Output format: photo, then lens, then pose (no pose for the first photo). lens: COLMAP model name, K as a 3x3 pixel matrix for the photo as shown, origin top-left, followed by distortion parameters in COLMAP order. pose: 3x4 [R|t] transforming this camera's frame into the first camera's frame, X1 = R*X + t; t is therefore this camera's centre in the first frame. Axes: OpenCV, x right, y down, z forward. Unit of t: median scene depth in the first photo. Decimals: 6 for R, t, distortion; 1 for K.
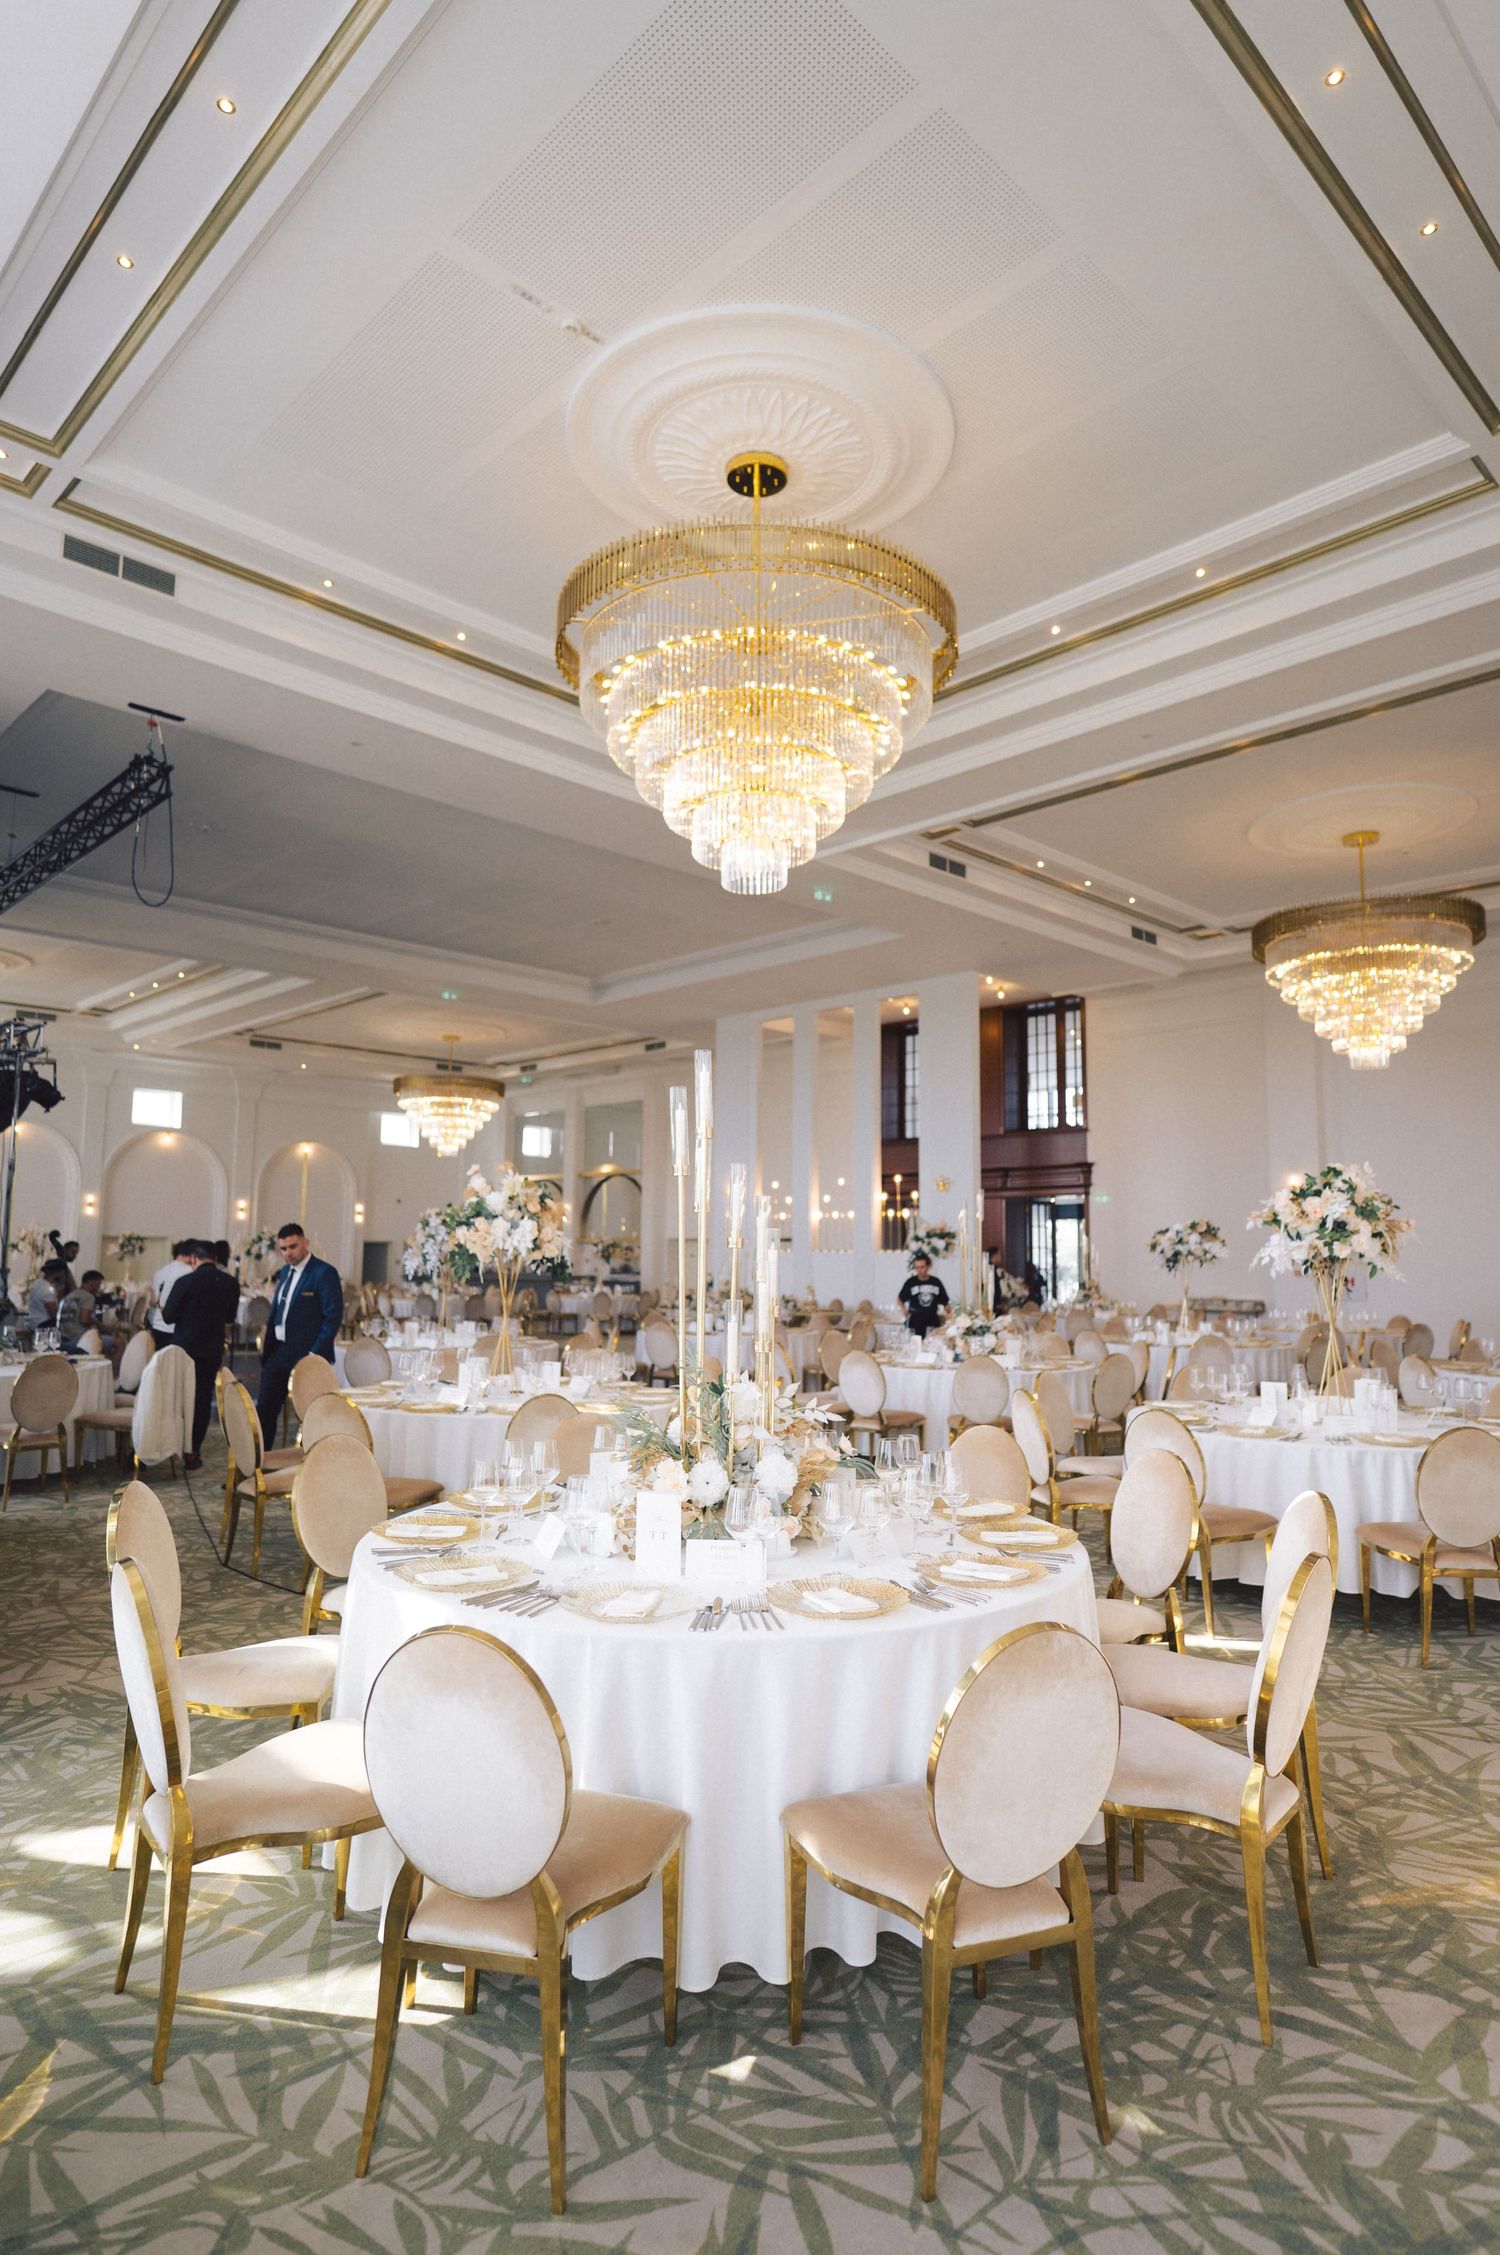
lens RADIAL K [[1306.7, 0, 750.0], [0, 1306.7, 1127.5], [0, 0, 1]] dist [0.001515, 0.000844]
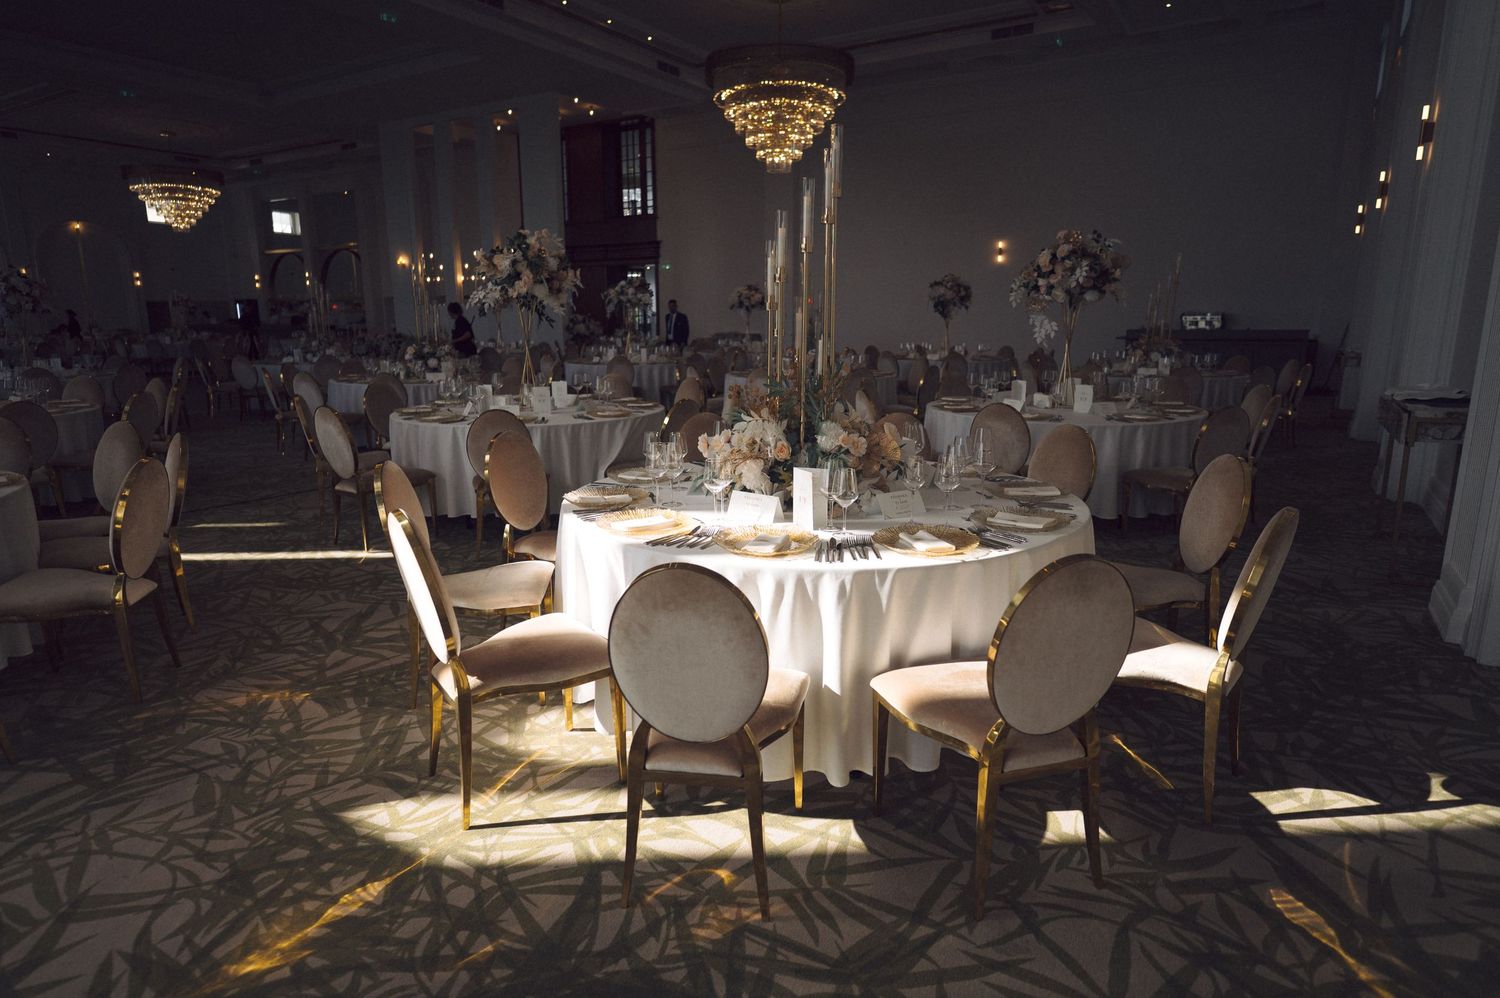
lens RADIAL K [[869.2, 0, 750.0], [0, 869.2, 499.0], [0, 0, 1]] dist [0.001515, 0.000844]
pose [[0.973996, -0.057297, 0.219200, 0.130771], [-0.012622, 0.952269, 0.304998, 0.004238], [-0.226213, -0.299834, 0.926783, -0.003777]]
